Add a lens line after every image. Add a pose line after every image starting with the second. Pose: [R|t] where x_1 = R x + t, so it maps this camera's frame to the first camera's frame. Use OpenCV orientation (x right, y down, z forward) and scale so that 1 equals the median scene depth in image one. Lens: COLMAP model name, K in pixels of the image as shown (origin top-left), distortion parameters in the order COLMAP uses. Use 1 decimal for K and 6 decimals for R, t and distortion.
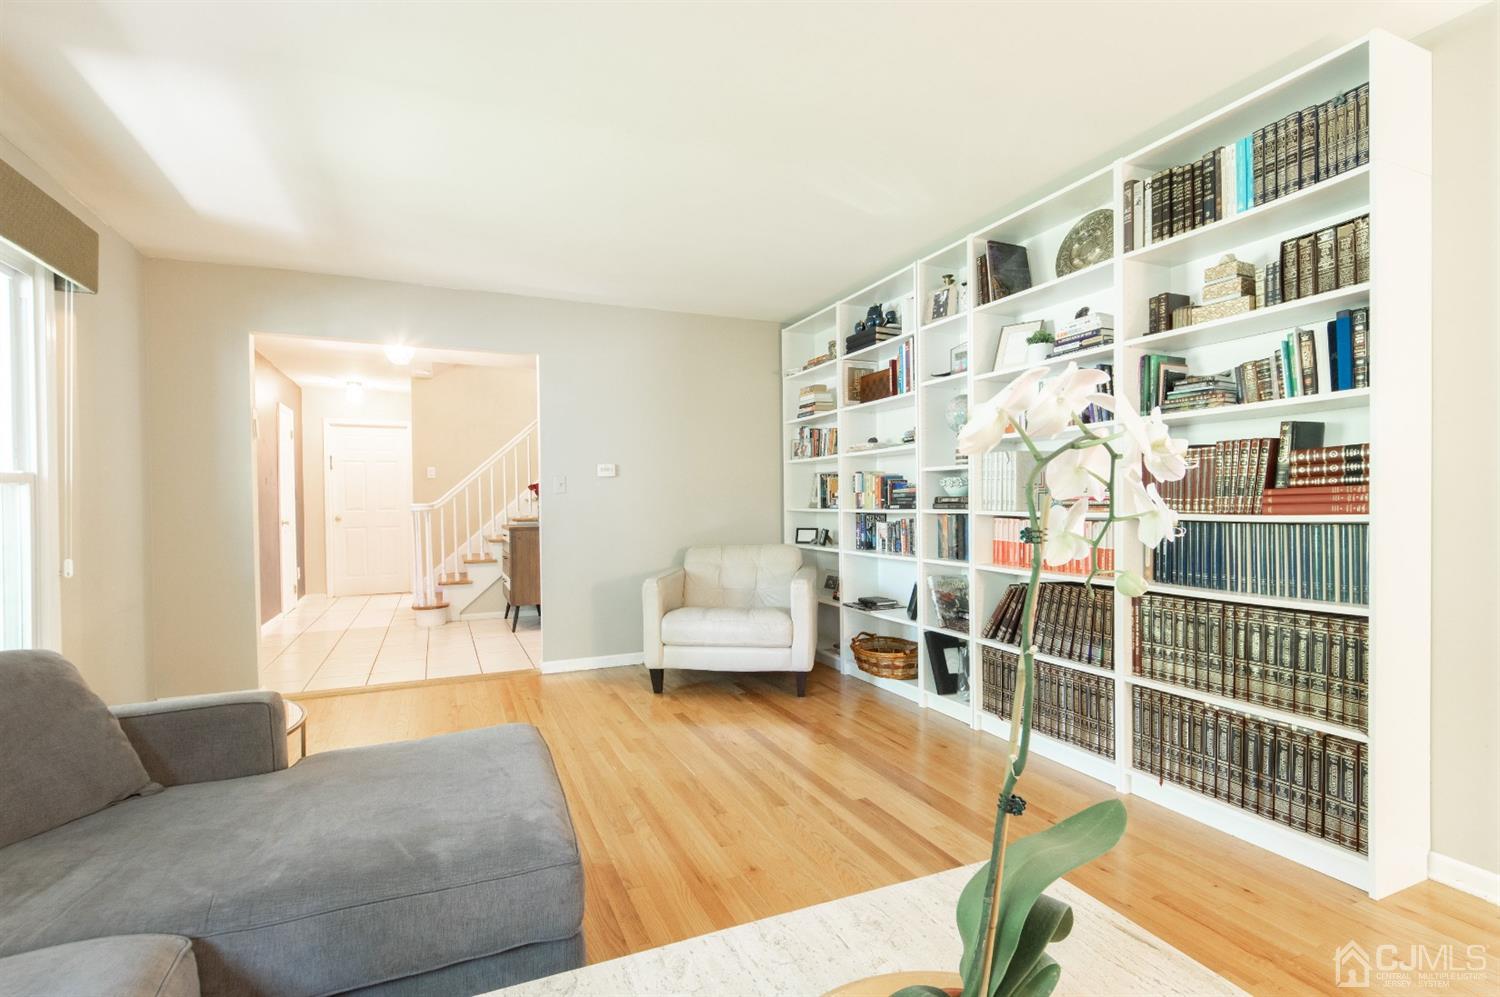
lens RADIAL K [[731.4, 0, 750.0], [0, 731.4, 498.5], [0, 0, 1]] dist [0.026251, -0.000062]
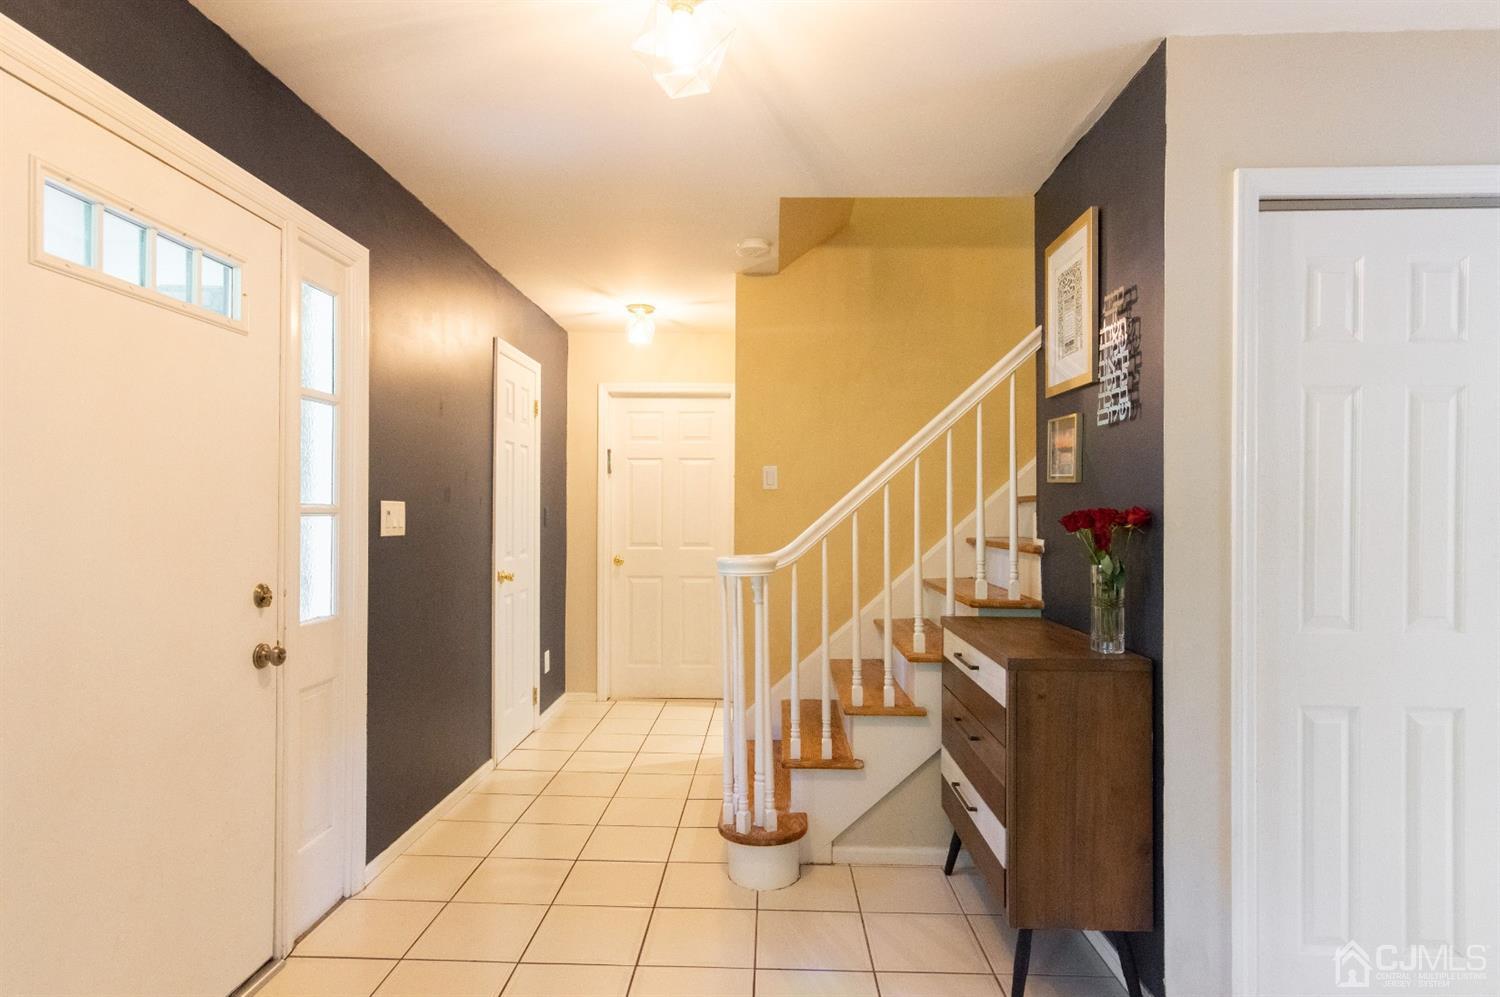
lens RADIAL K [[735.3, 0, 750.0], [0, 735.3, 498.5], [0, 0, 1]] dist [-0.017100, -0.000091]
pose [[0.909729, 0.013168, -0.414994, -0.270340], [-0.021618, 0.999643, -0.015670, -0.016323], [0.414640, 0.023227, 0.909689, 0.614476]]
